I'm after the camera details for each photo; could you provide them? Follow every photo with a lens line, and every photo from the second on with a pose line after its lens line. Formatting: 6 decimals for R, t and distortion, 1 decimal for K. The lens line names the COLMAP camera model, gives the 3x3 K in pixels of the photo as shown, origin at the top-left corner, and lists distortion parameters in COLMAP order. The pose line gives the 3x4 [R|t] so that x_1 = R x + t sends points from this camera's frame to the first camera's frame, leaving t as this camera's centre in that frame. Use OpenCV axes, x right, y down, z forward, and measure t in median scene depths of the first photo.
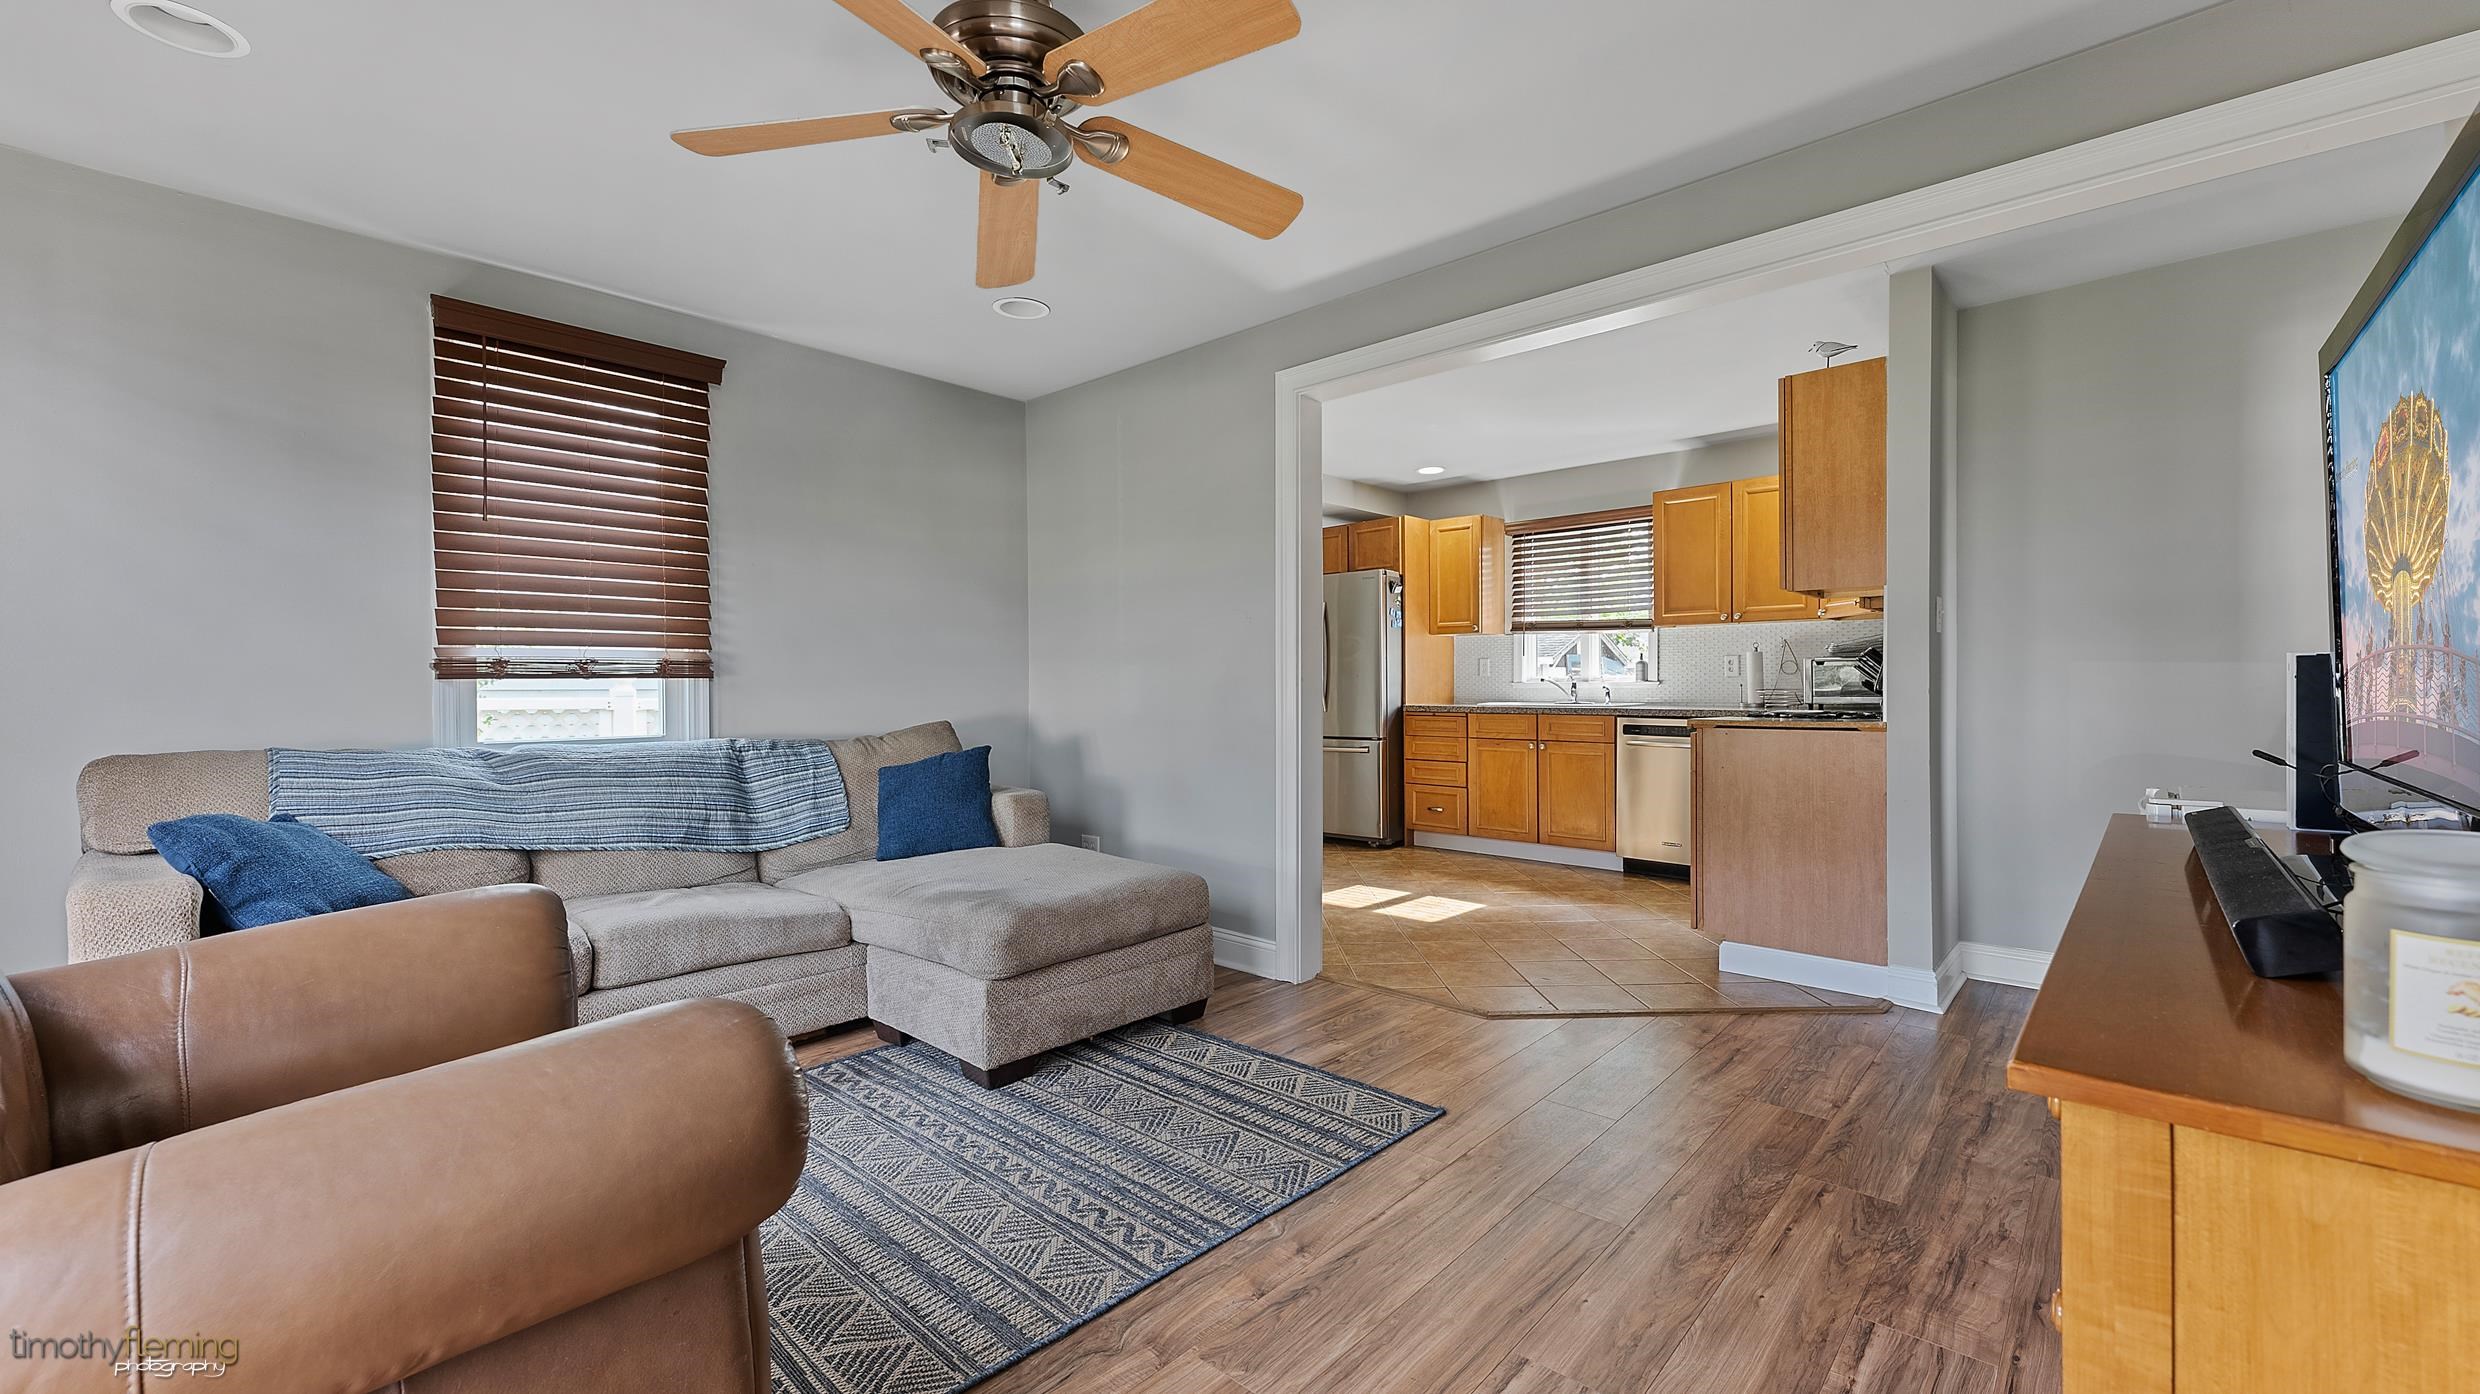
lens RADIAL K [[1005.2, 0, 1231.6], [0, 1005.2, 697.9], [0, 0, 1]] dist [0.002706, -0.000644]
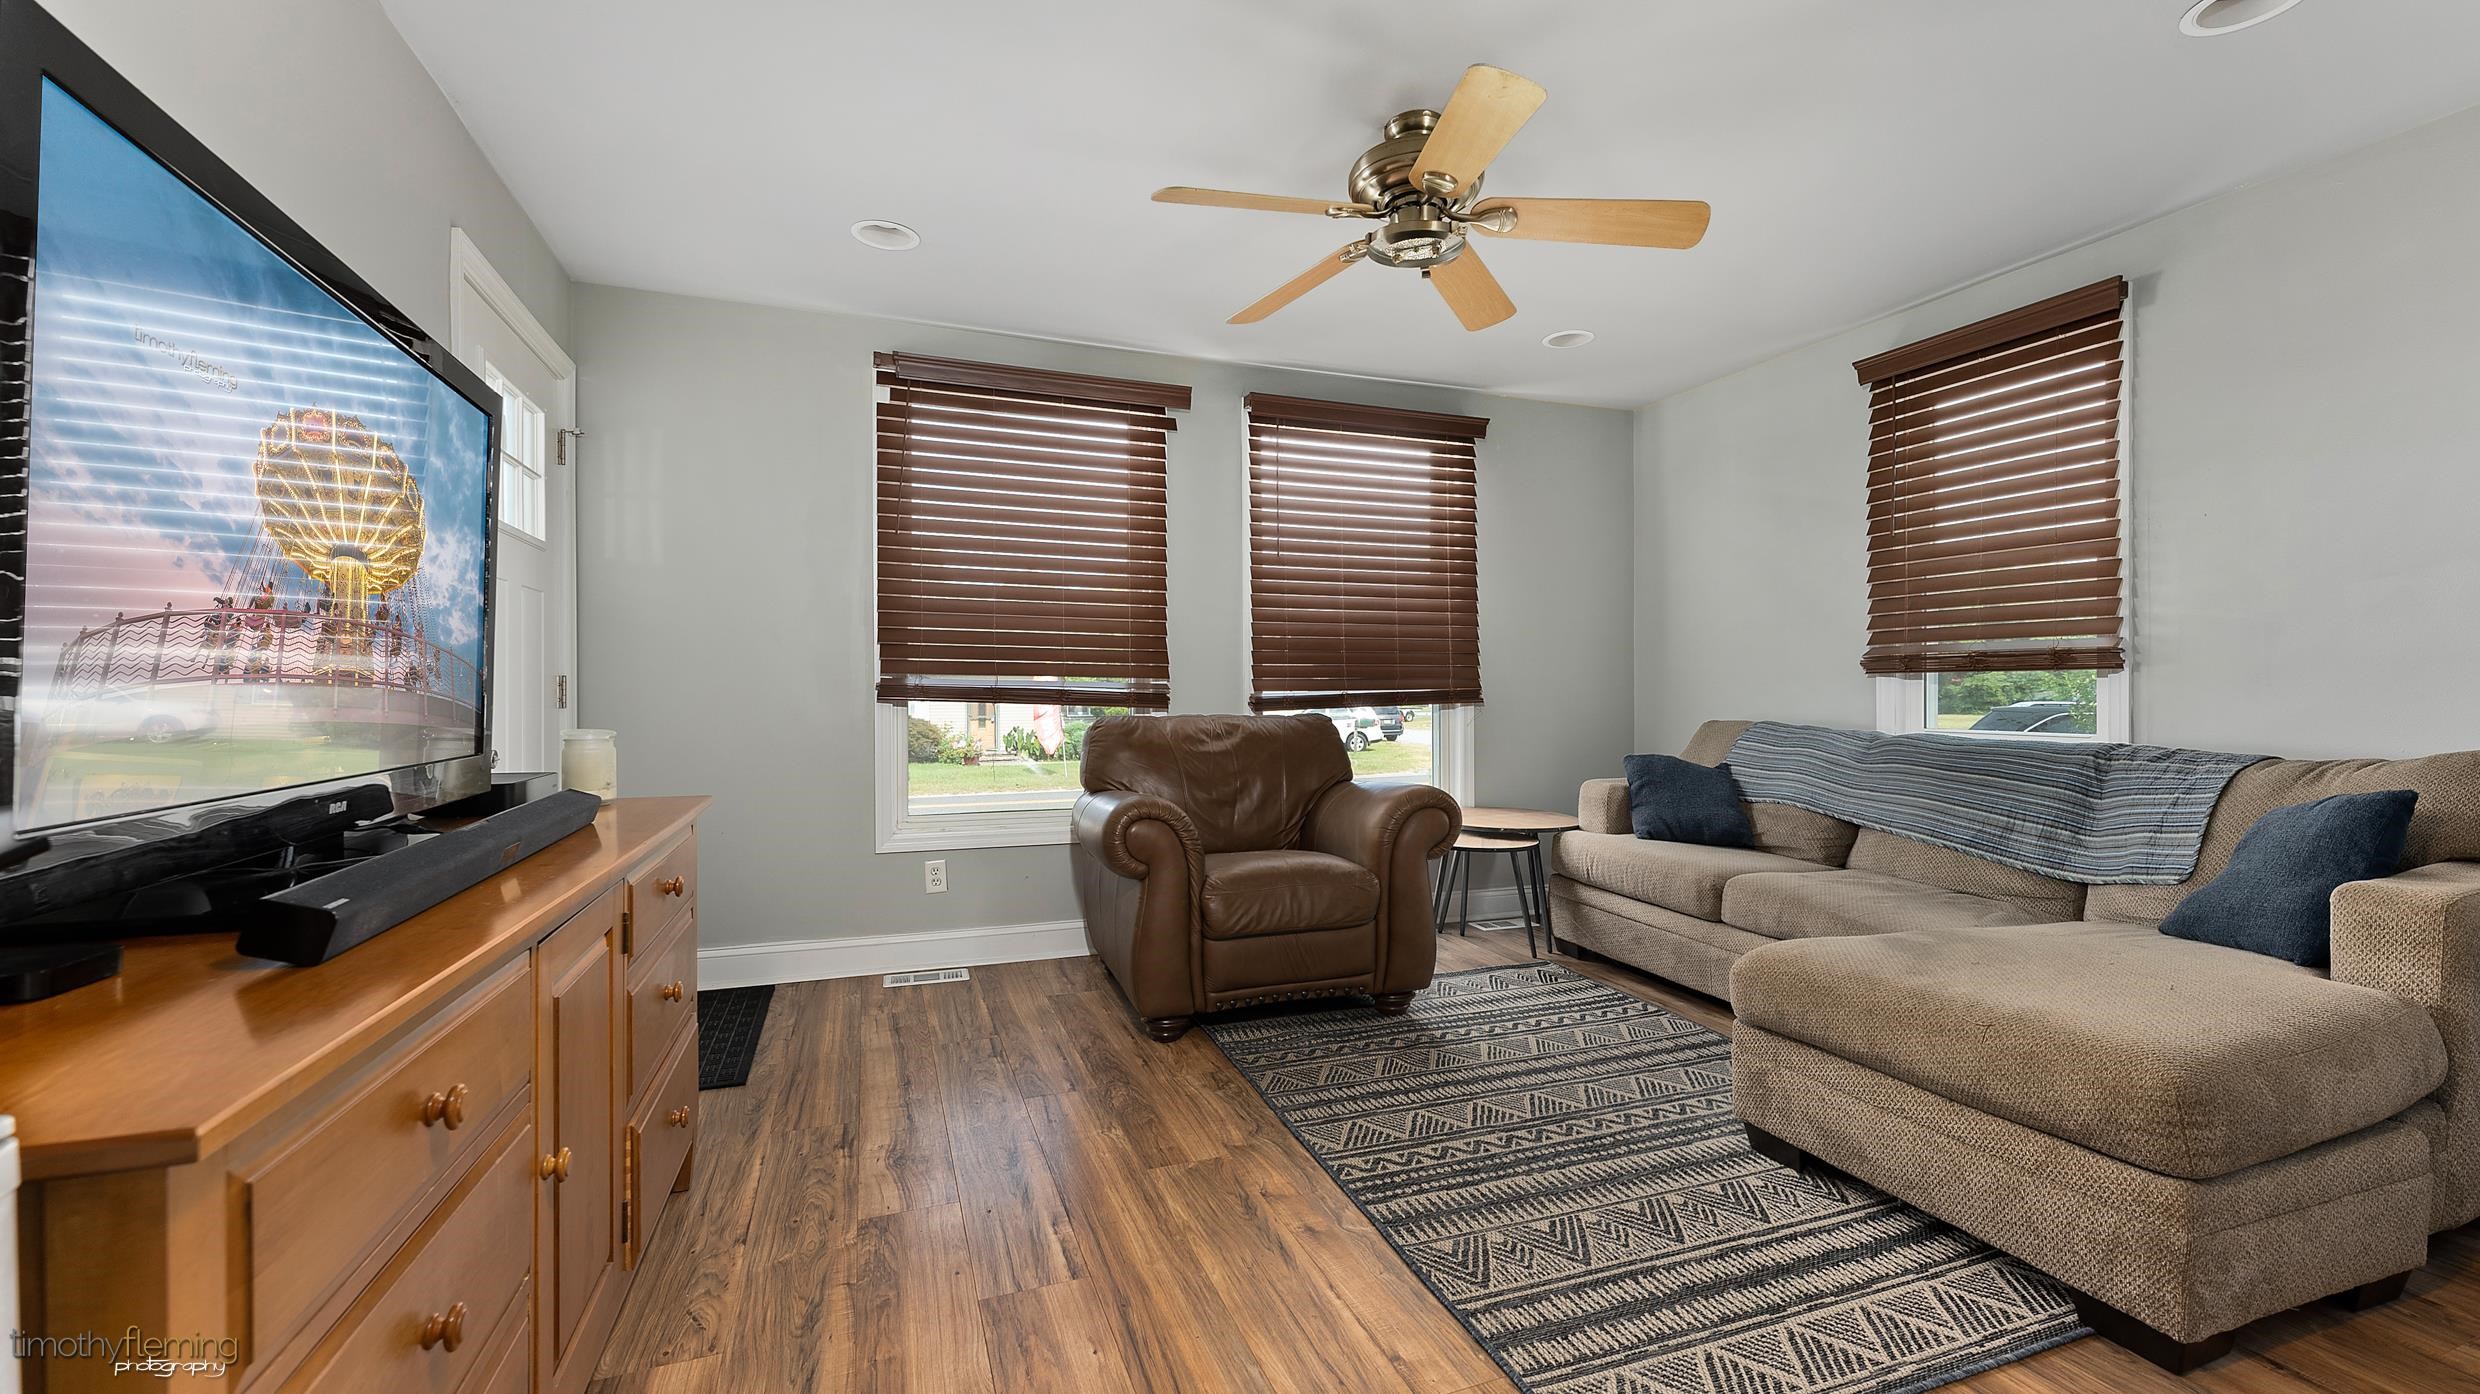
lens RADIAL K [[1005.2, 0, 1248.8], [0, 1005.2, 694.7], [0, 0, 1]] dist [0.002706, -0.000644]
pose [[-0.455692, 0.011016, -0.890070, 0.549152], [-0.008221, 0.999829, 0.016583, -0.005919], [0.890100, 0.014875, -0.455523, 0.769473]]
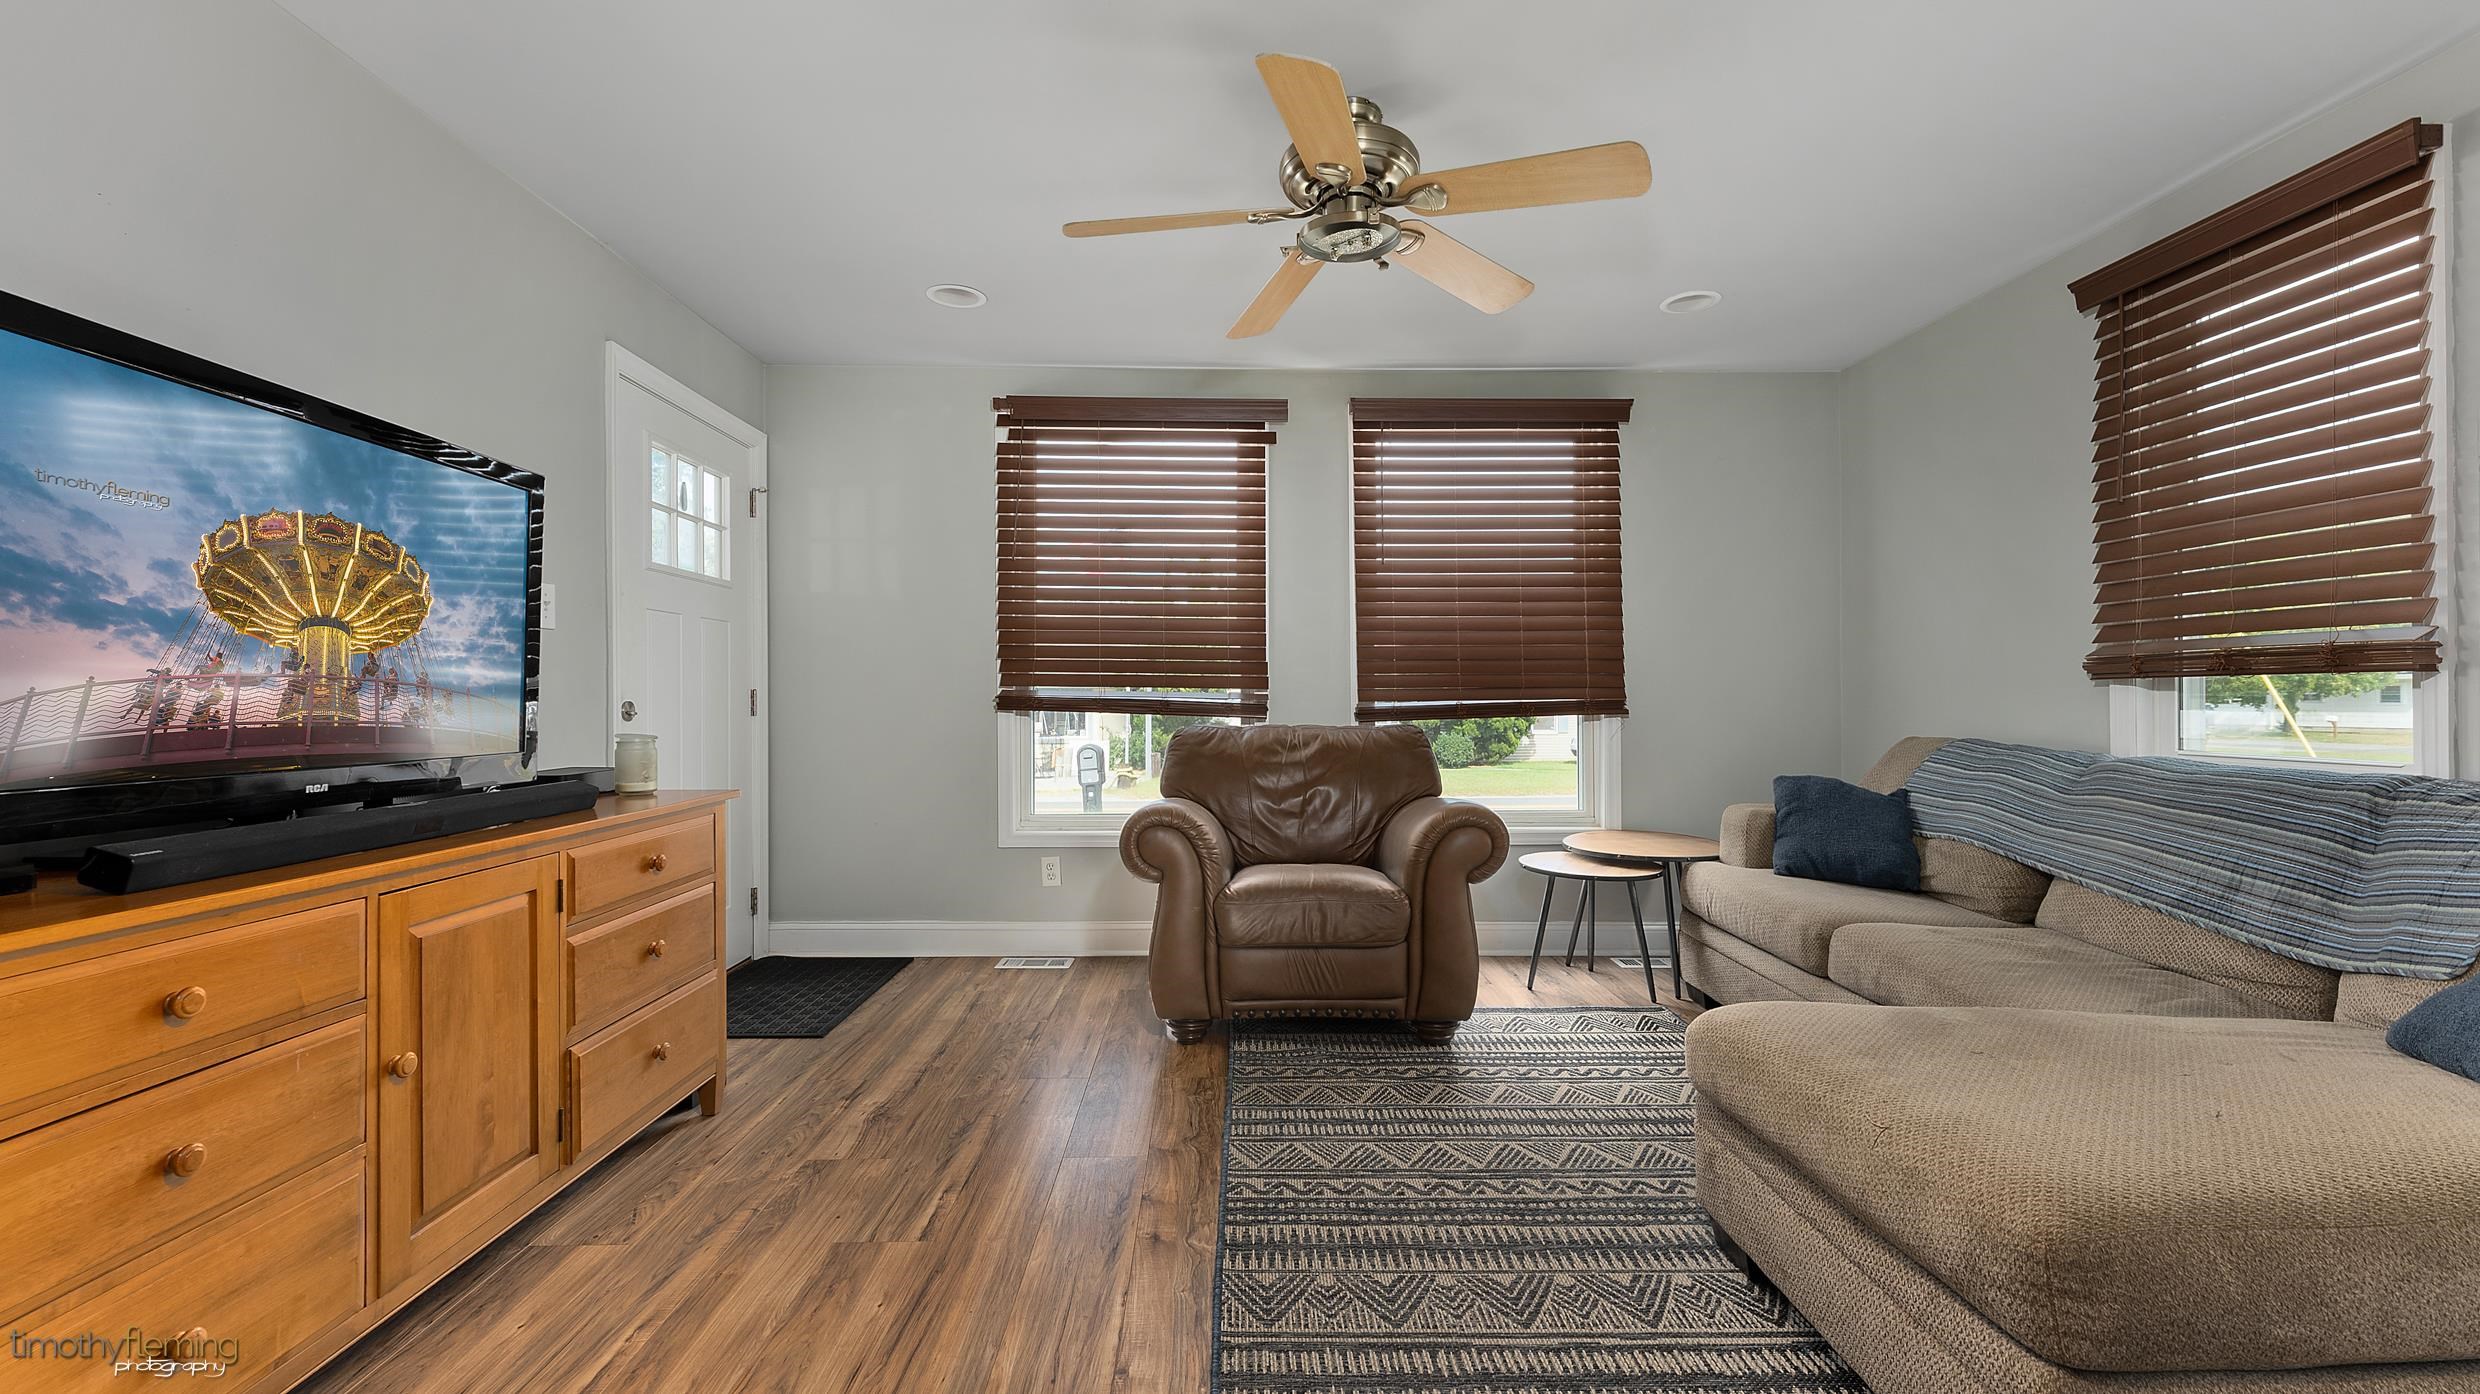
lens RADIAL K [[1005.2, 0, 1238.7], [0, 1005.2, 699.1], [0, 0, 1]] dist [0.002706, -0.000644]
pose [[-0.729406, 0.006588, -0.684050, 0.387923], [-0.003274, 0.999909, 0.013121, -0.008449], [0.684073, 0.011810, -0.729318, 0.988732]]
